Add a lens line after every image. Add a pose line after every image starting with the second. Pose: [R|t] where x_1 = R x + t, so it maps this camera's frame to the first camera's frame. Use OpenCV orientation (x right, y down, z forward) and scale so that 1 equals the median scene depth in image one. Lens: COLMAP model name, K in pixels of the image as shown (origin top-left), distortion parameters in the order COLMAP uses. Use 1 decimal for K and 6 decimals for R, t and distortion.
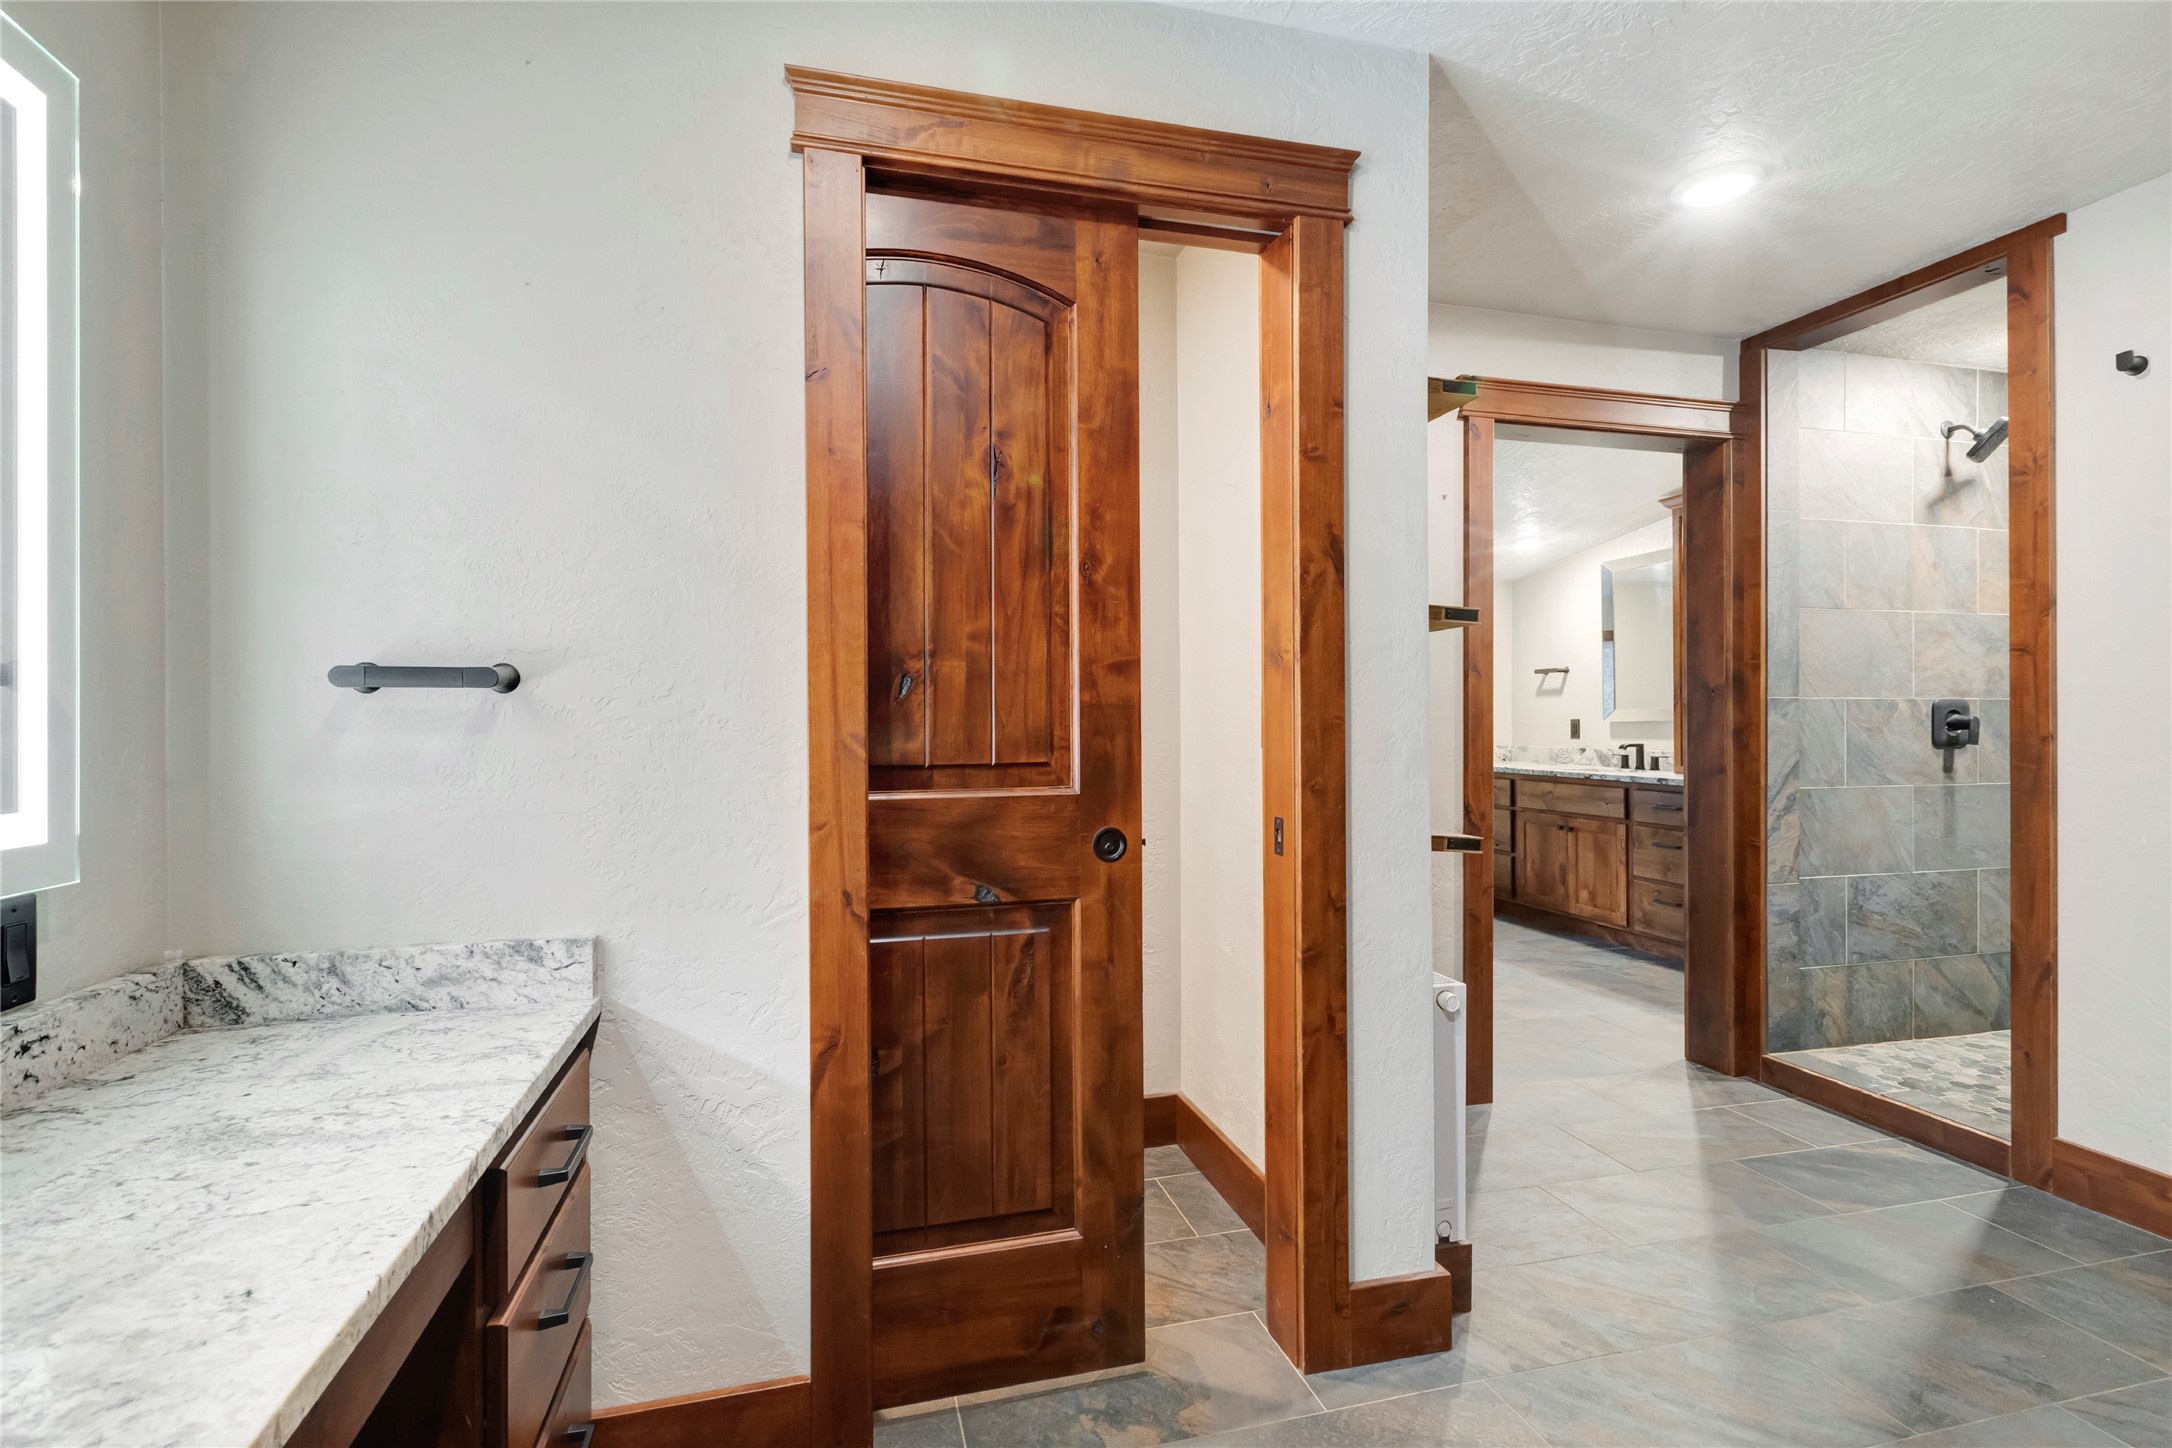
lens RADIAL K [[983.5, 0, 1095.8], [0, 983.5, 718.9], [0, 0, 1]] dist [0.005279, -0.001141]
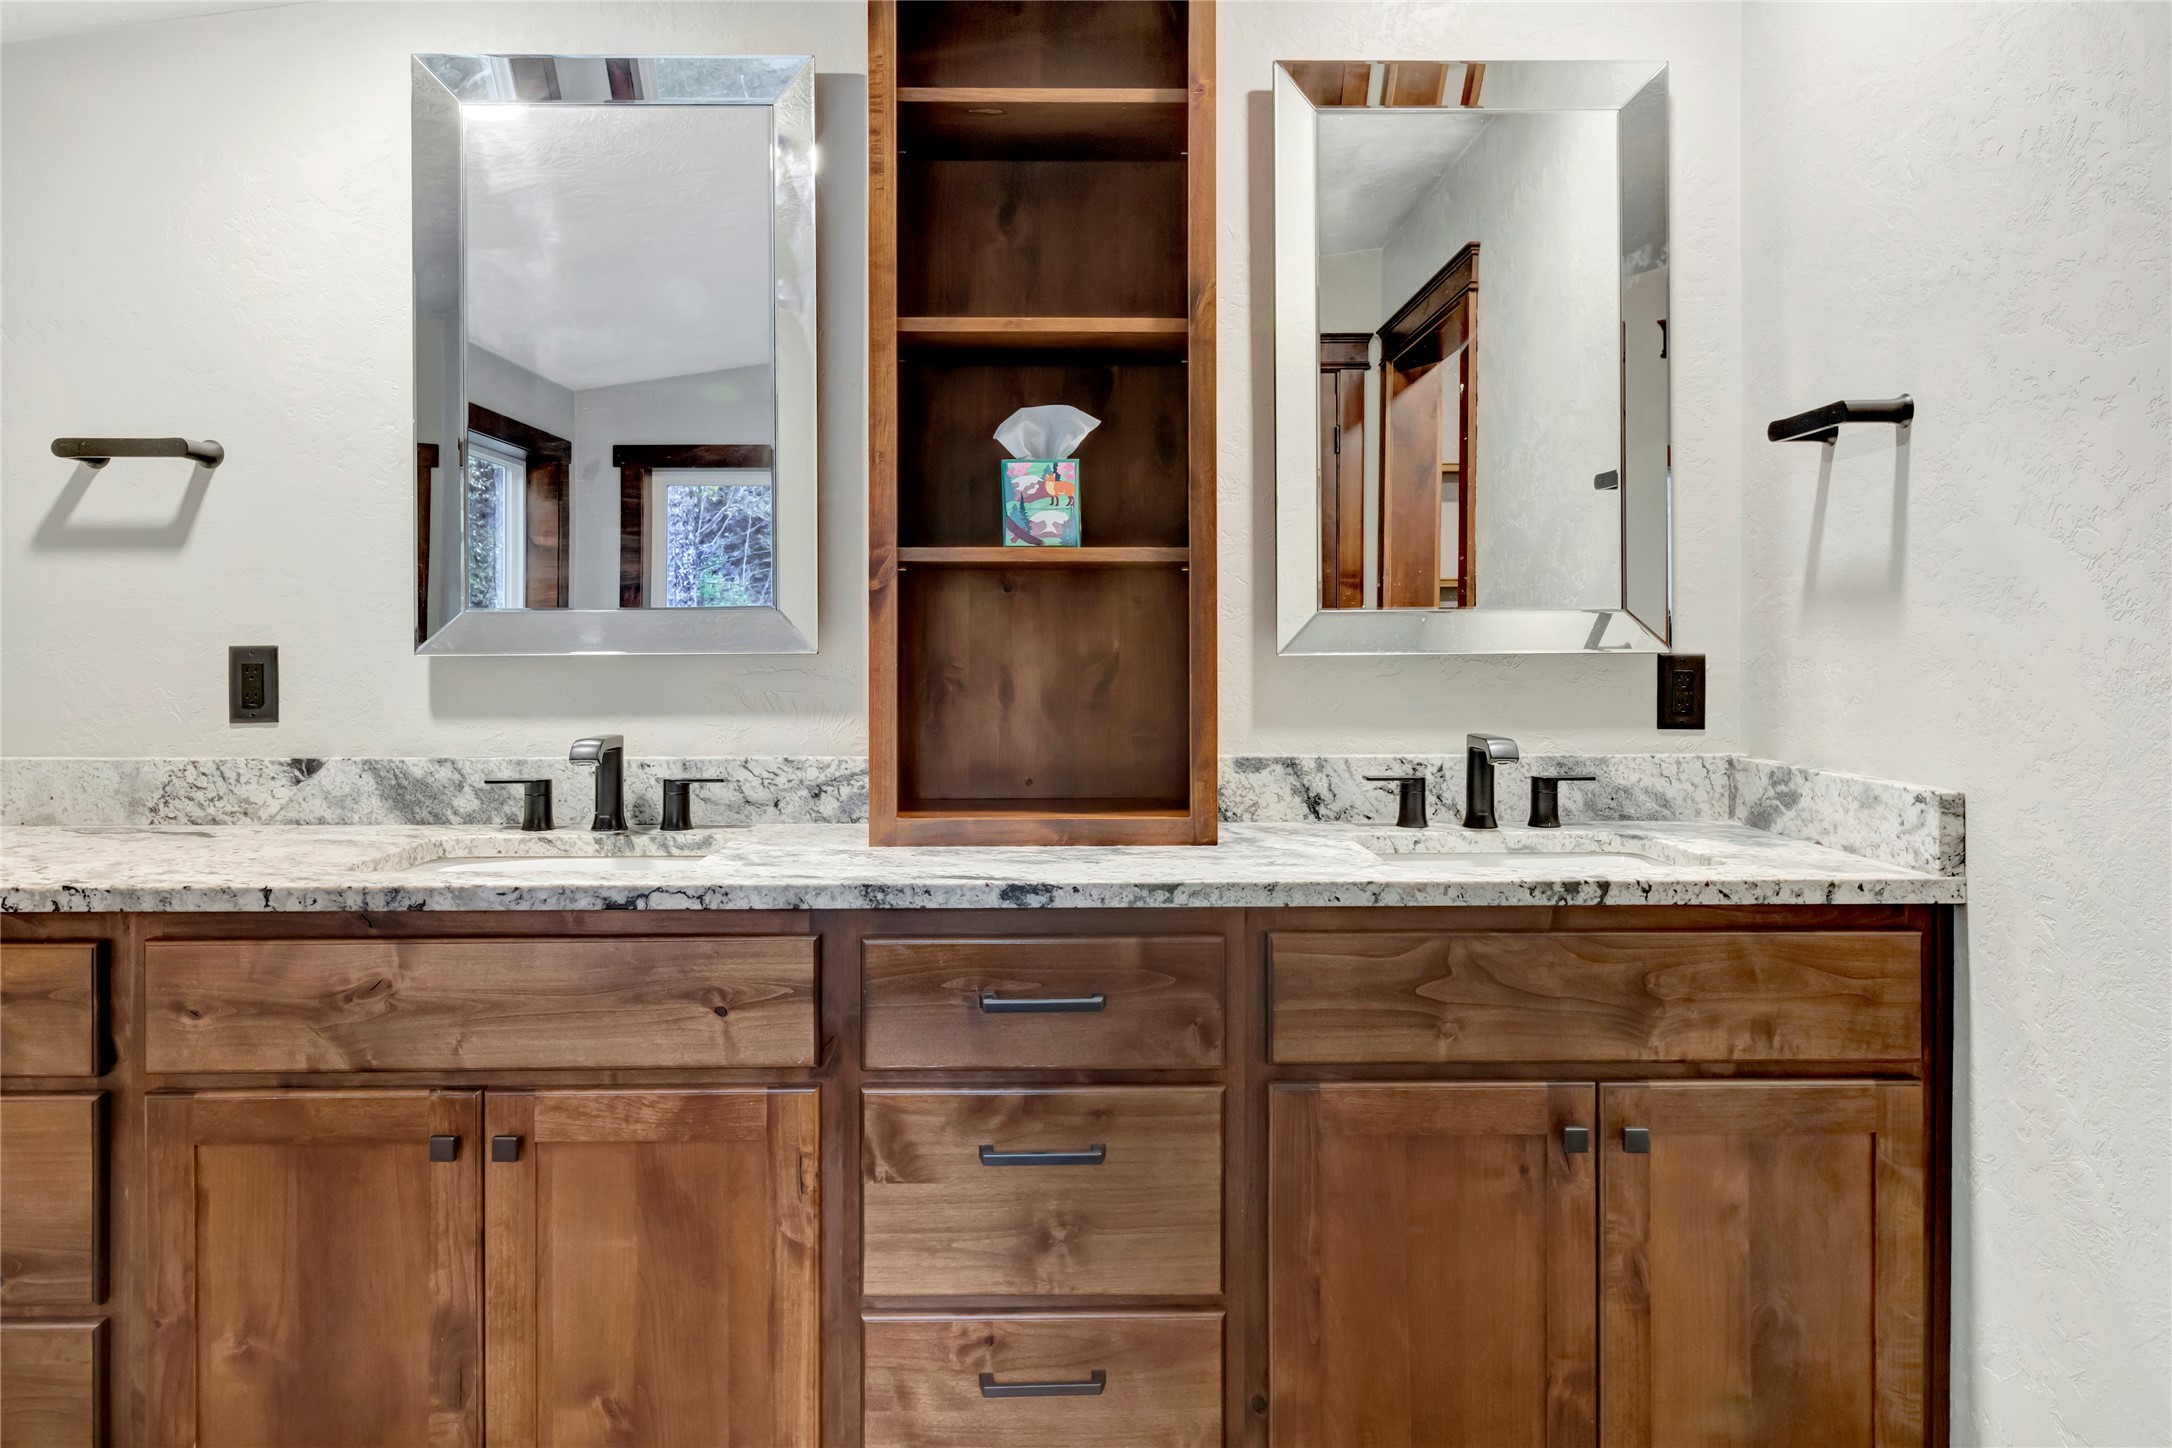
lens RADIAL K [[1439.5, 0, 1088.6], [0, 1439.5, 642.0], [0, 0, 1]] dist [0.002161, 0.001637]
pose [[0.248421, 0.006902, 0.968628, 0.309878], [-0.001602, 0.999976, -0.006714, 0.002312], [-0.968651, 0.000116, 0.248426, 1.219236]]
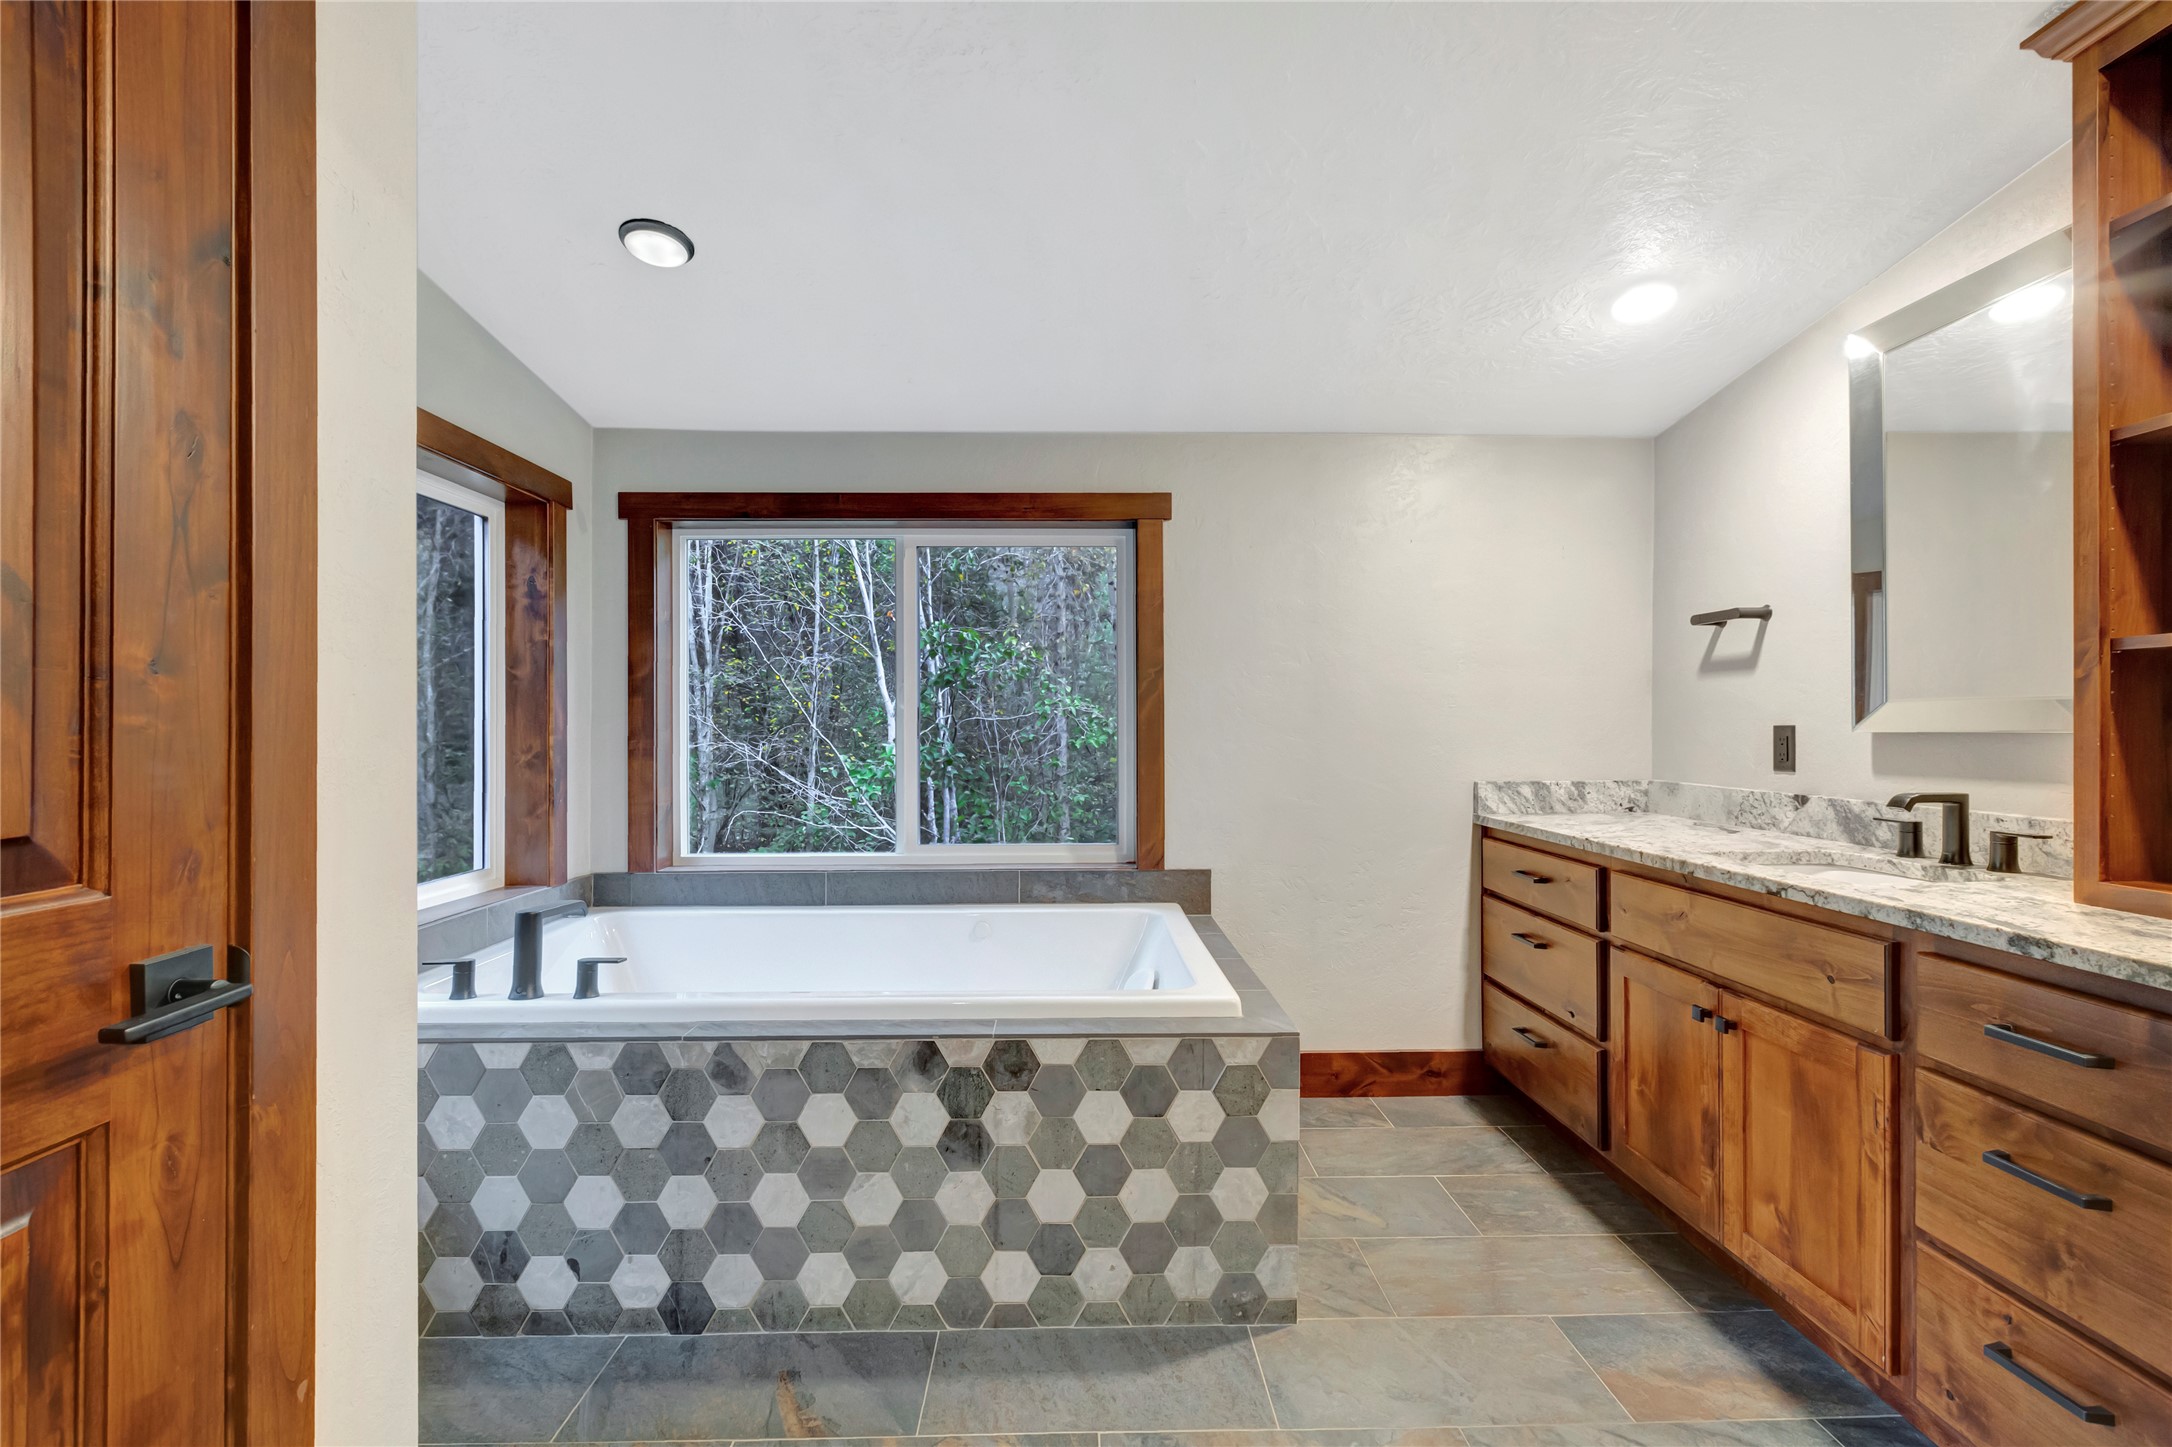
lens RADIAL K [[983.5, 0, 1090.3], [0, 983.5, 732.1], [0, 0, 1]] dist [0.005279, -0.001141]
pose [[0.972254, 0.004354, -0.233888, 0.515593], [-0.001998, 0.999945, 0.010308, -0.001260], [0.233920, -0.009554, 0.972209, 0.901199]]
